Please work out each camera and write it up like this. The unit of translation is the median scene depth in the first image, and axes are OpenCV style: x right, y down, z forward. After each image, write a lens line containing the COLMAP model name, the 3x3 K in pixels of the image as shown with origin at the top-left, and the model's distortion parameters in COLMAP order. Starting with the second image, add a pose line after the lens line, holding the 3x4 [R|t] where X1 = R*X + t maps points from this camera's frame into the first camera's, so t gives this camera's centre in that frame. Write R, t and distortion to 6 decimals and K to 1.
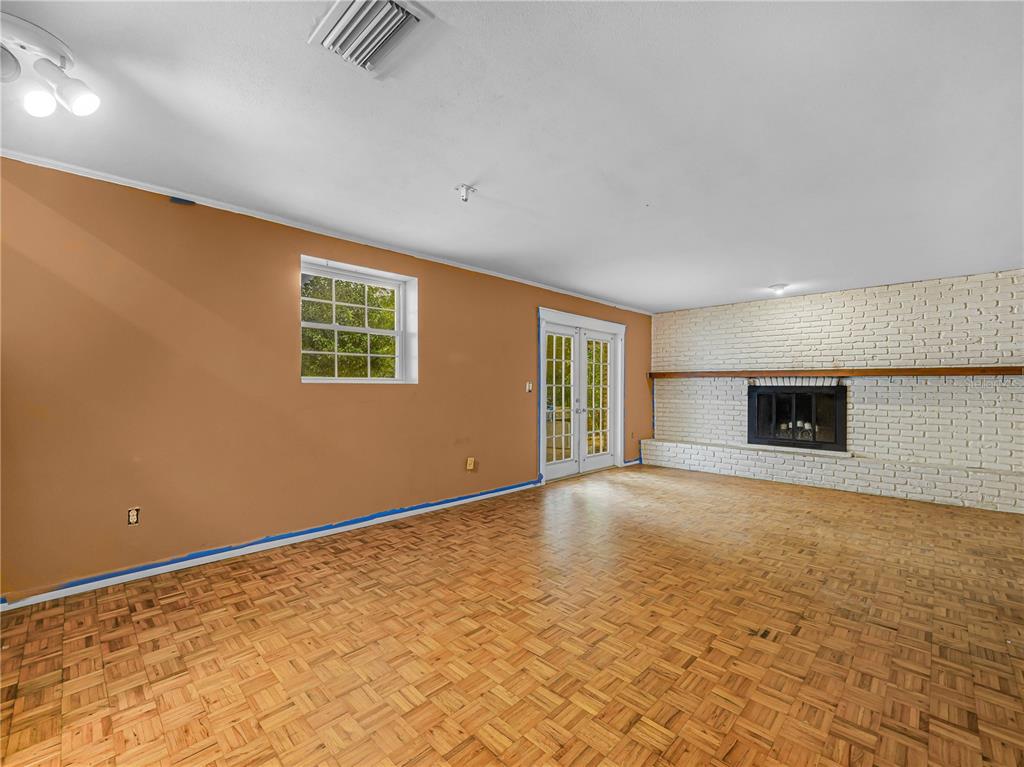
lens RADIAL K [[439.3, 0, 509.5], [0, 439.3, 384.9], [0, 0, 1]] dist [-0.011729, 0.000202]
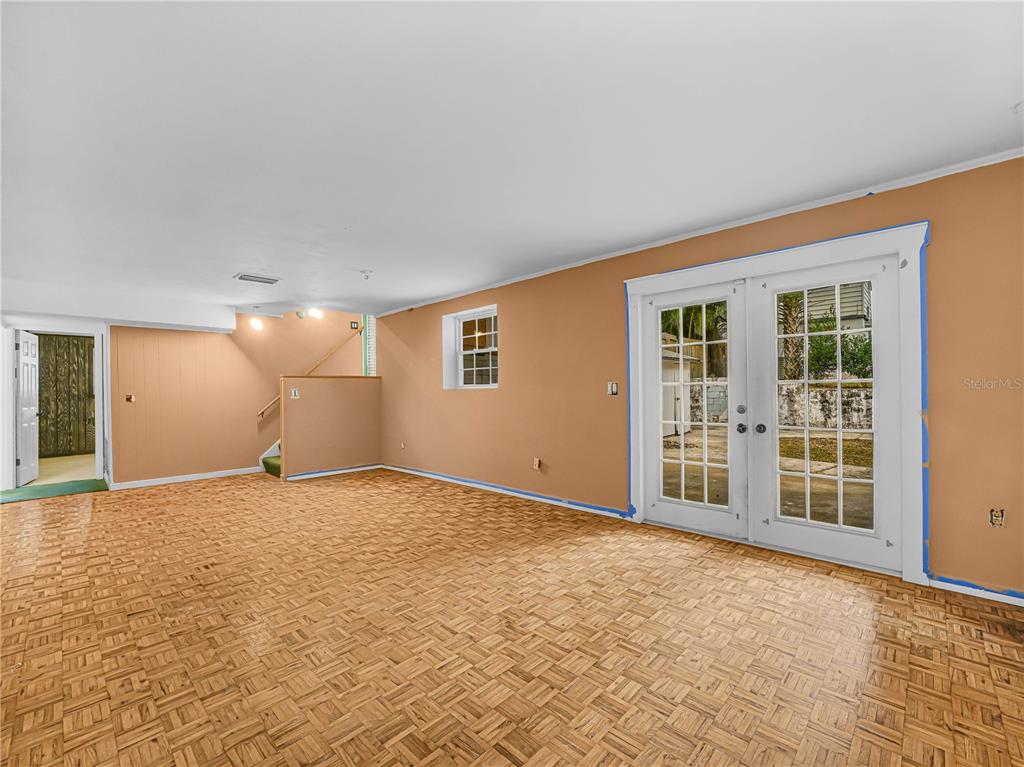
lens RADIAL K [[439.3, 0, 510.4], [0, 439.3, 388.8], [0, 0, 1]] dist [-0.011729, 0.000202]
pose [[0.012506, -0.009632, -0.999875, 0.949036], [0.021907, 0.999716, -0.009356, 0.010888], [0.999682, -0.021787, 0.012714, 0.928919]]
